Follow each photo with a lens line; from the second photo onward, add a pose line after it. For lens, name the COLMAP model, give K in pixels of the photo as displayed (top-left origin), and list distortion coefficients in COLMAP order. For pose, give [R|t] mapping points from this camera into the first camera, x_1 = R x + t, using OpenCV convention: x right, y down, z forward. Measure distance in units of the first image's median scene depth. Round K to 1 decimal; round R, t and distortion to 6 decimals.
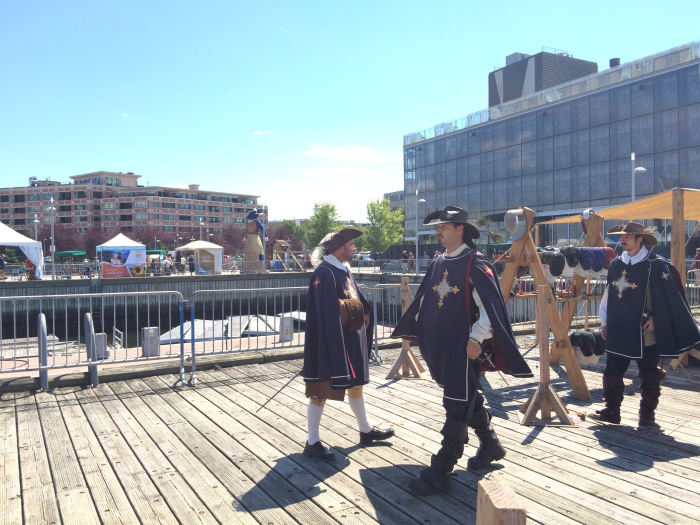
lens RADIAL K [[589.5, 0, 355.4], [0, 589.5, 263.1], [0, 0, 1]] dist [0.091294, -0.134242]
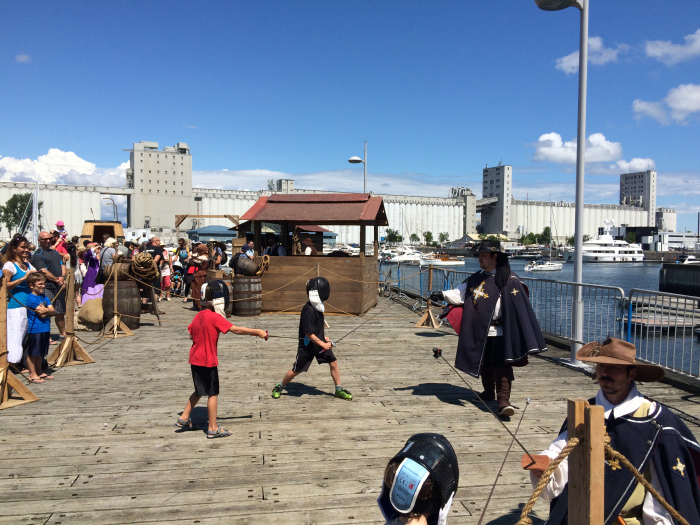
lens RADIAL K [[589.5, 0, 355.4], [0, 589.5, 263.1], [0, 0, 1]] dist [0.091294, -0.134242]
pose [[-0.349546, 0.039577, -0.936083, 0.067876], [-0.022200, 0.998477, 0.050505, -0.004155], [0.936656, 0.038435, -0.348135, 0.112810]]
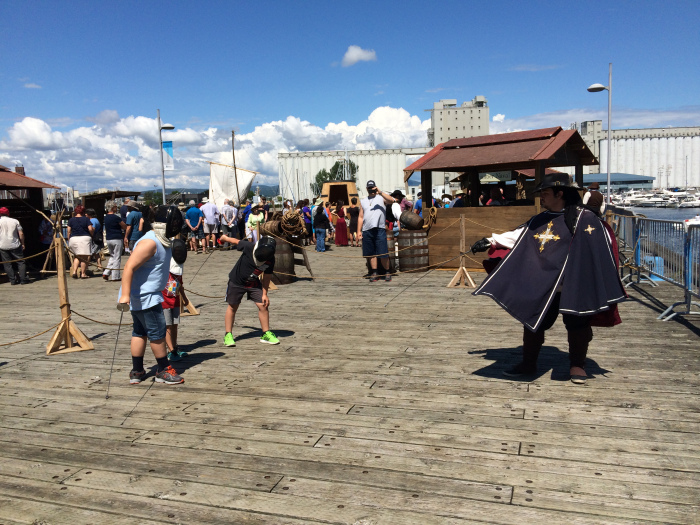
lens RADIAL K [[589.5, 0, 355.4], [0, 589.5, 263.1], [0, 0, 1]] dist [0.091294, -0.134242]
pose [[-0.755650, 0.109937, -0.645683, 0.016618], [0.036898, 0.991392, 0.125617, -0.002303], [0.653935, 0.071098, -0.753203, 0.149453]]
